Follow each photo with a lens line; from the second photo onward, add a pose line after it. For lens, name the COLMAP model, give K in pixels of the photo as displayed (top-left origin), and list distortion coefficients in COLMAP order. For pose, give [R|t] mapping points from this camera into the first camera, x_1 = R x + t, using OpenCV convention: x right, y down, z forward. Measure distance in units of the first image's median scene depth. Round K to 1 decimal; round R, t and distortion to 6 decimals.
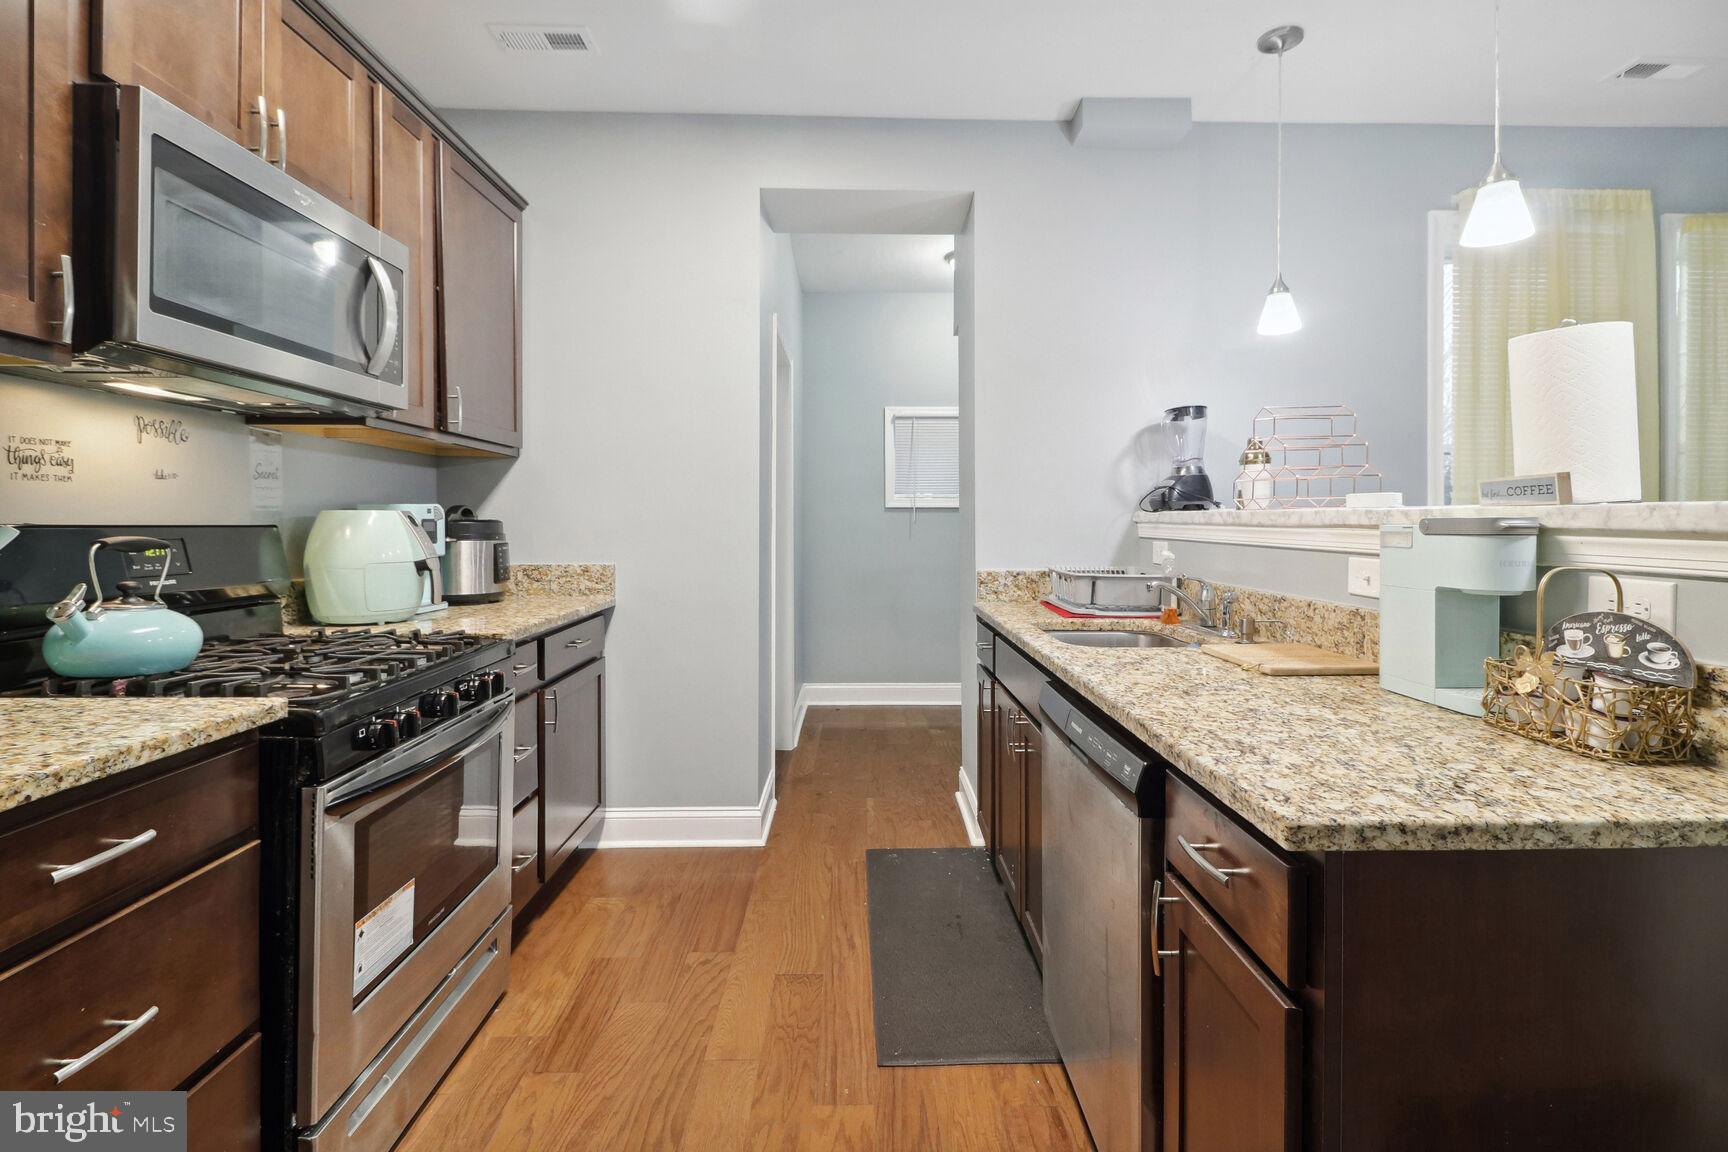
lens RADIAL K [[792.3, 0, 863.2], [0, 792.3, 526.2], [0, 0, 1]] dist [0.008852, -0.006450]
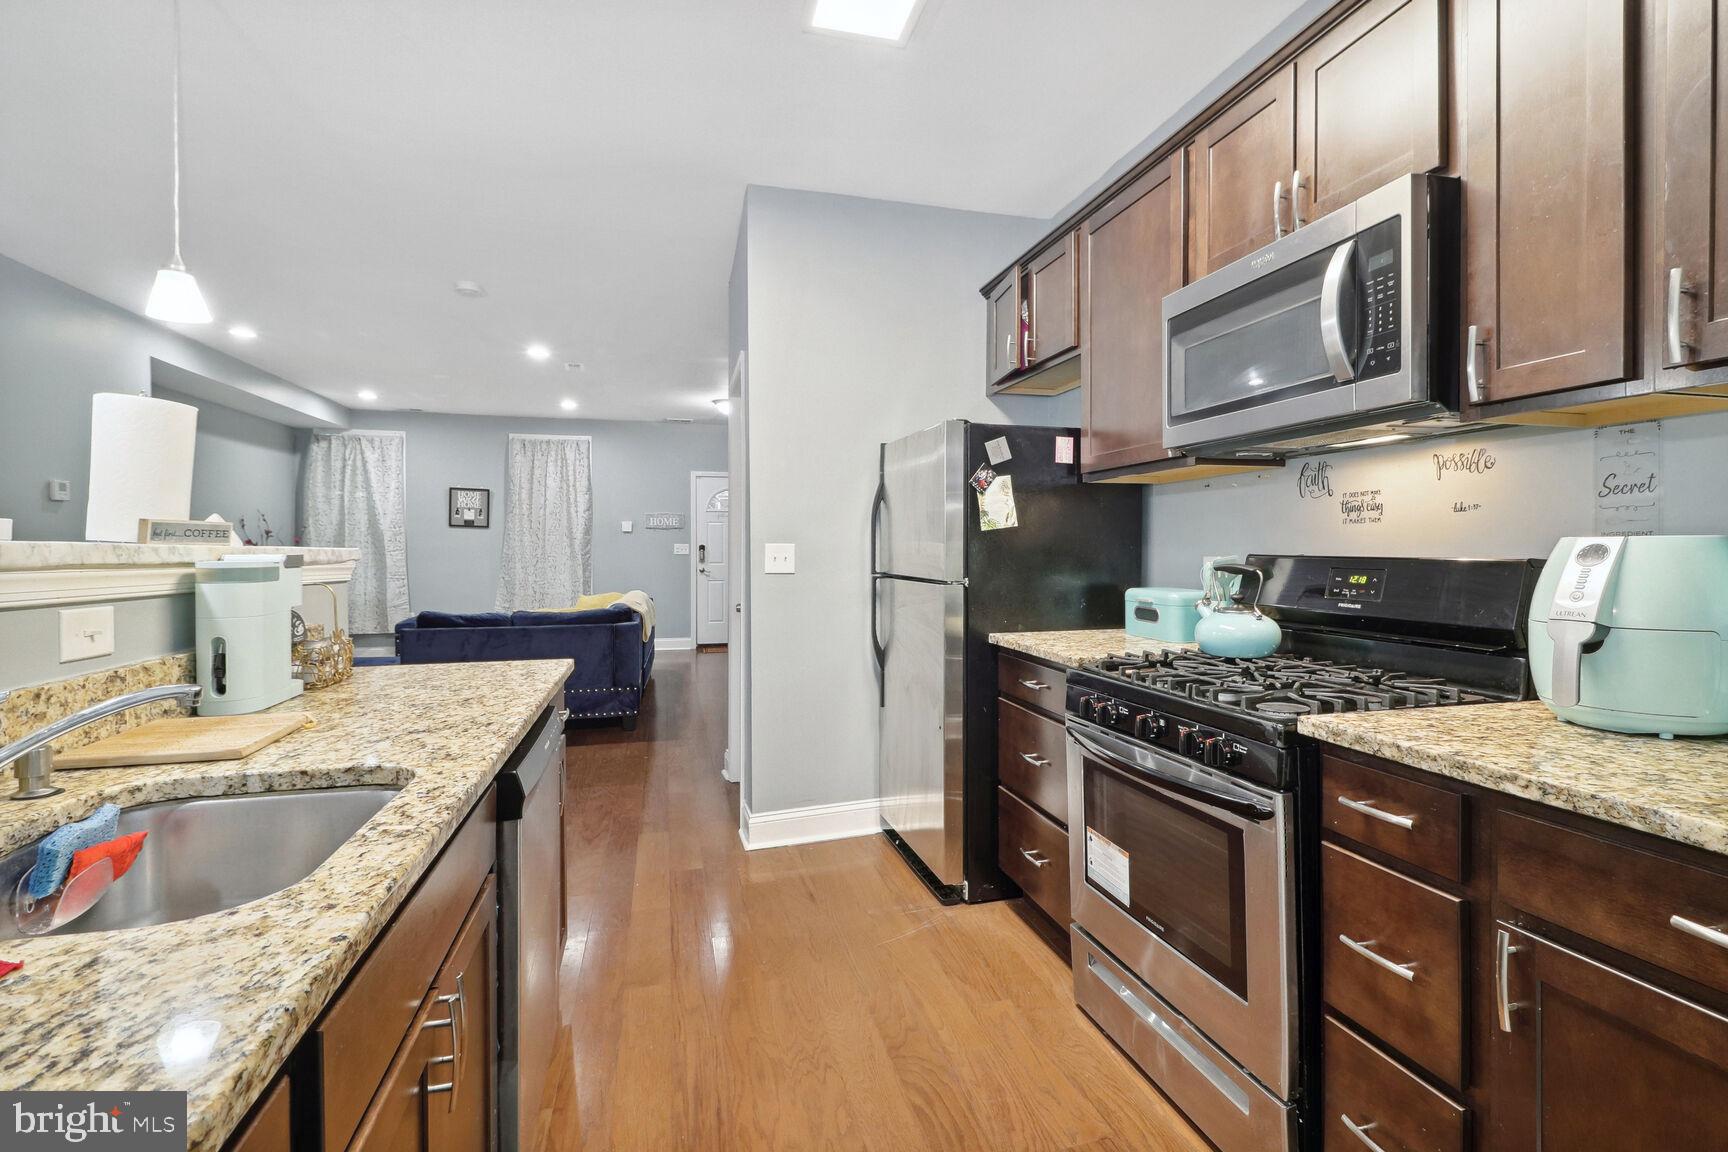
lens RADIAL K [[792.3, 0, 872.2], [0, 792.3, 562.1], [0, 0, 1]] dist [0.008852, -0.006450]
pose [[-0.969628, 0.006395, -0.244500, 0.080806], [0.001258, 0.999775, 0.021162, -0.017251], [0.244581, 0.020212, -0.969418, 1.758279]]
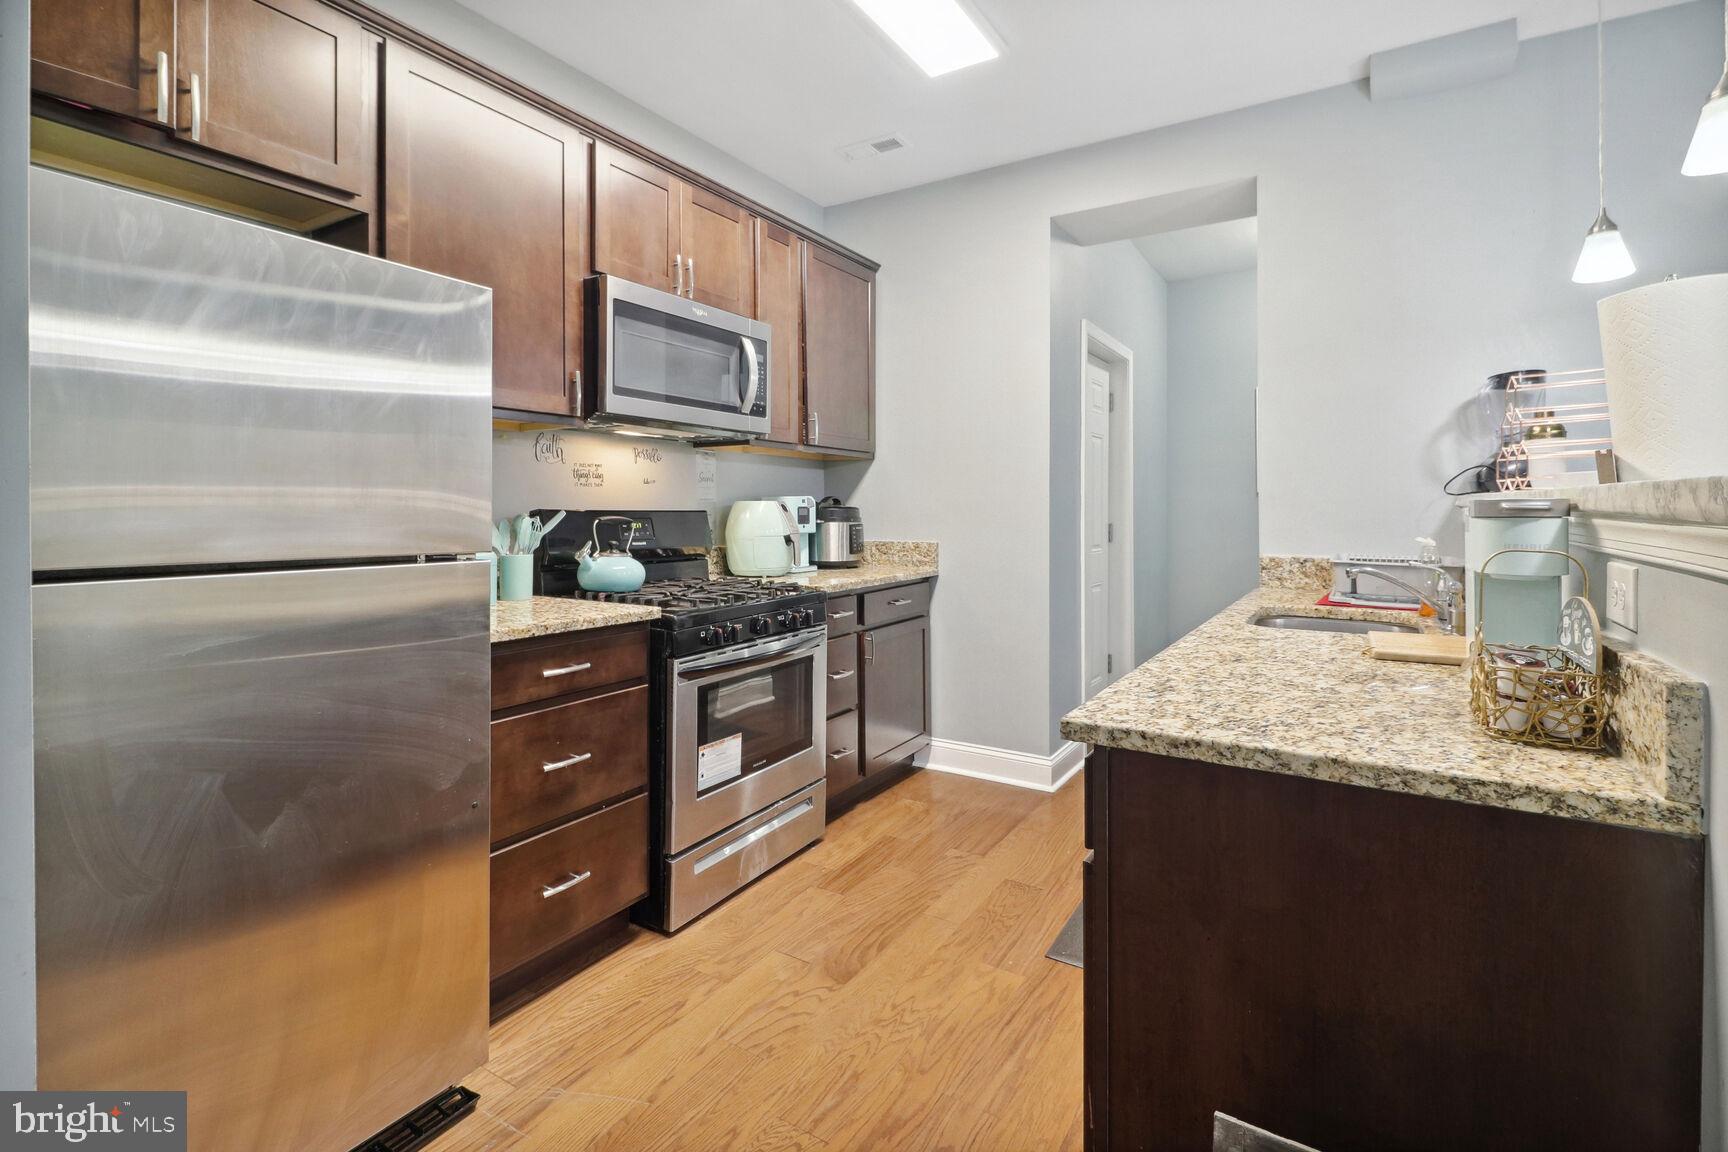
lens RADIAL K [[792.3, 0, 876.2], [0, 792.3, 508.7], [0, 0, 1]] dist [0.008852, -0.006450]
pose [[0.838053, -0.002915, -0.545581, 0.448105], [-0.000811, 0.999978, -0.006589, 0.005539], [0.545588, 0.005964, 0.838032, -0.153488]]
